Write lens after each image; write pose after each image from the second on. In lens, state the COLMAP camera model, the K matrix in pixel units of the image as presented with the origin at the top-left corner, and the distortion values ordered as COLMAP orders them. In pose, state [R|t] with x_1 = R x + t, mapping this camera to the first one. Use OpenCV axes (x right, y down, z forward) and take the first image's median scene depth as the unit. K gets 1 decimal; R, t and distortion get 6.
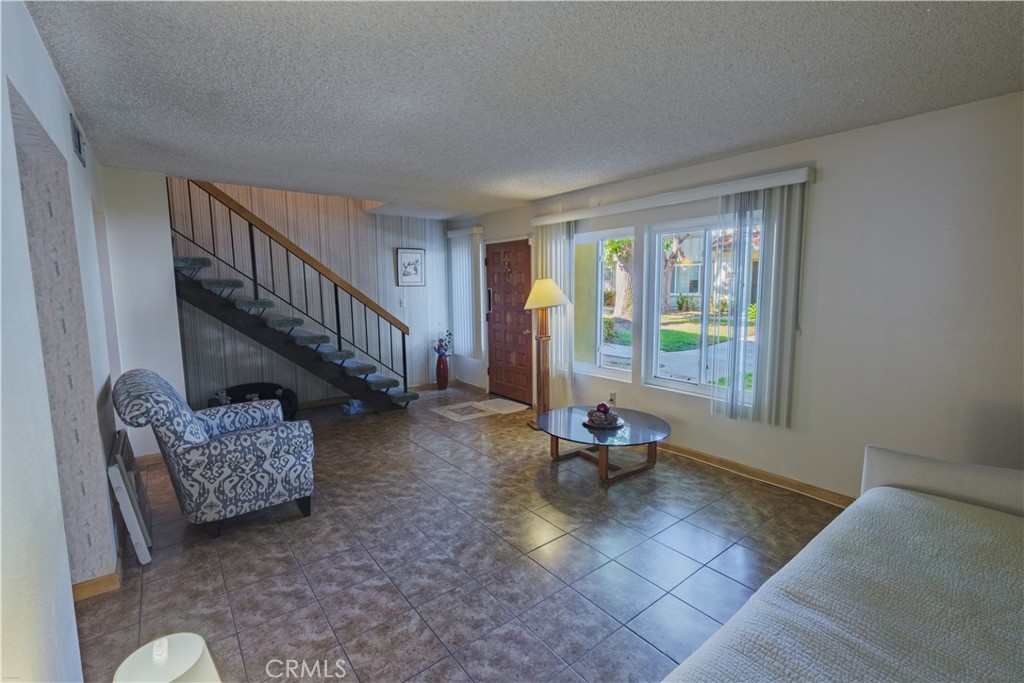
lens RADIAL K [[453.2, 0, 512.3], [0, 453.2, 344.4], [0, 0, 1]] dist [-0.002769, 0.000707]
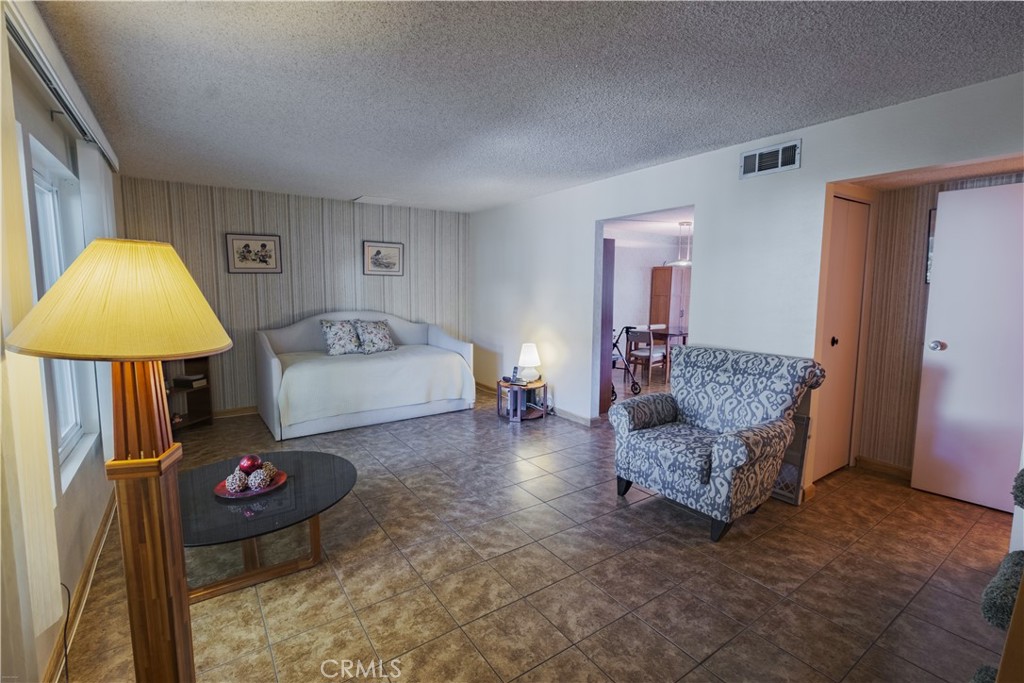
lens RADIAL K [[453.2, 0, 508.0], [0, 453.2, 339.5], [0, 0, 1]] dist [-0.002769, 0.000707]
pose [[-0.998017, -0.001497, 0.062924, -0.206490], [0.014107, 0.968964, 0.246797, -0.184659], [-0.061341, 0.247195, -0.967022, 1.547468]]
